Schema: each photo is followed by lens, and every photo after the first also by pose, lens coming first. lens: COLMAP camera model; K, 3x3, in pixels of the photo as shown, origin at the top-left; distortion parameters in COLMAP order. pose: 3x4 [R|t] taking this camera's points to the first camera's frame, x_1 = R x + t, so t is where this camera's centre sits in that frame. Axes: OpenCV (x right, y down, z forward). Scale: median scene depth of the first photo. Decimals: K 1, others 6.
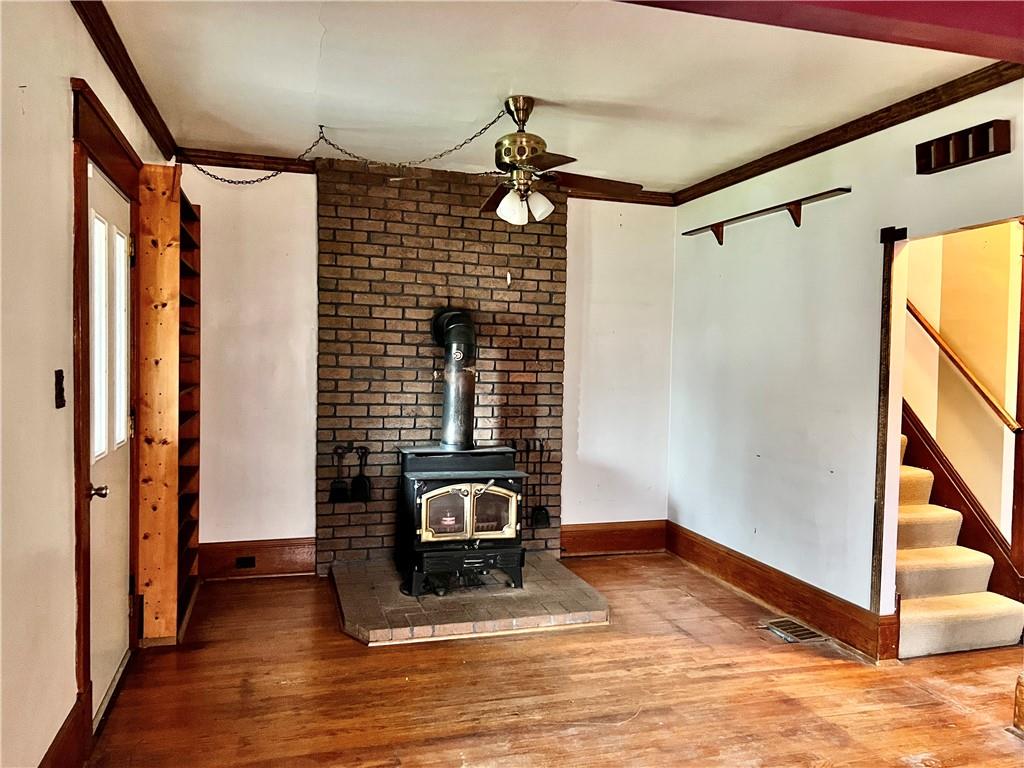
lens RADIAL K [[768.8, 0, 513.1], [0, 768.8, 383.5], [0, 0, 1]] dist [-0.000113, -0.000326]
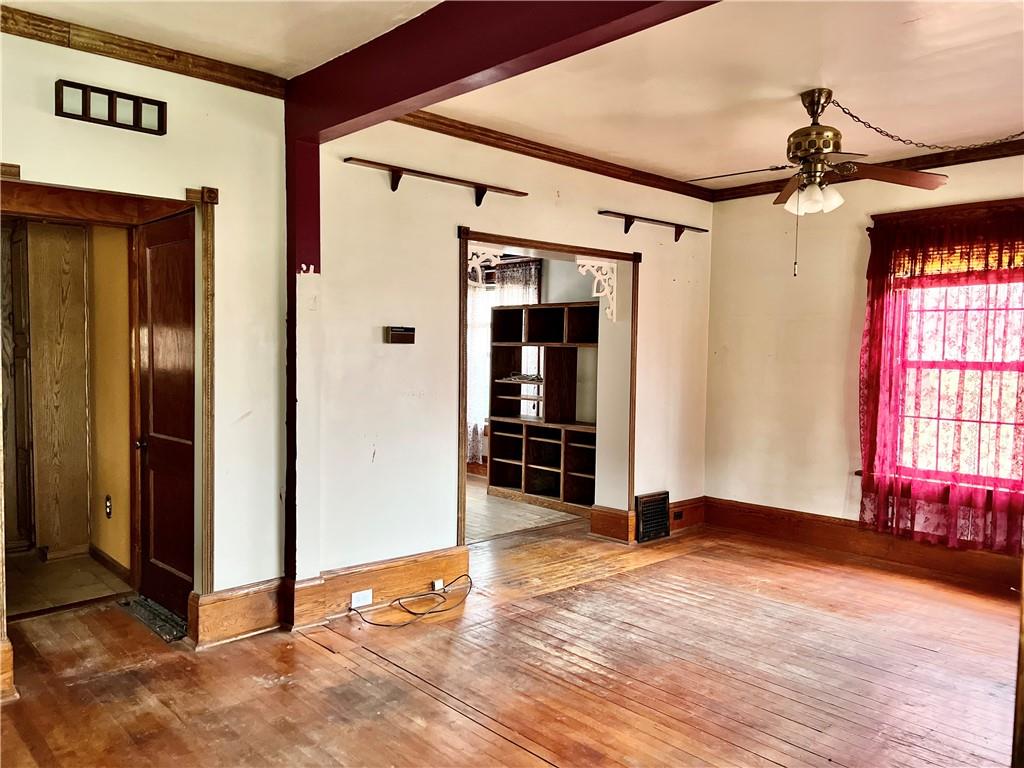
lens RADIAL K [[768.8, 0, 512.4], [0, 768.8, 385.8], [0, 0, 1]] dist [-0.000113, -0.000326]
pose [[-0.431626, -0.065258, 0.899689, -0.503866], [0.017394, 0.996592, 0.080631, -0.012620], [-0.901885, 0.050452, -0.429020, 0.976968]]
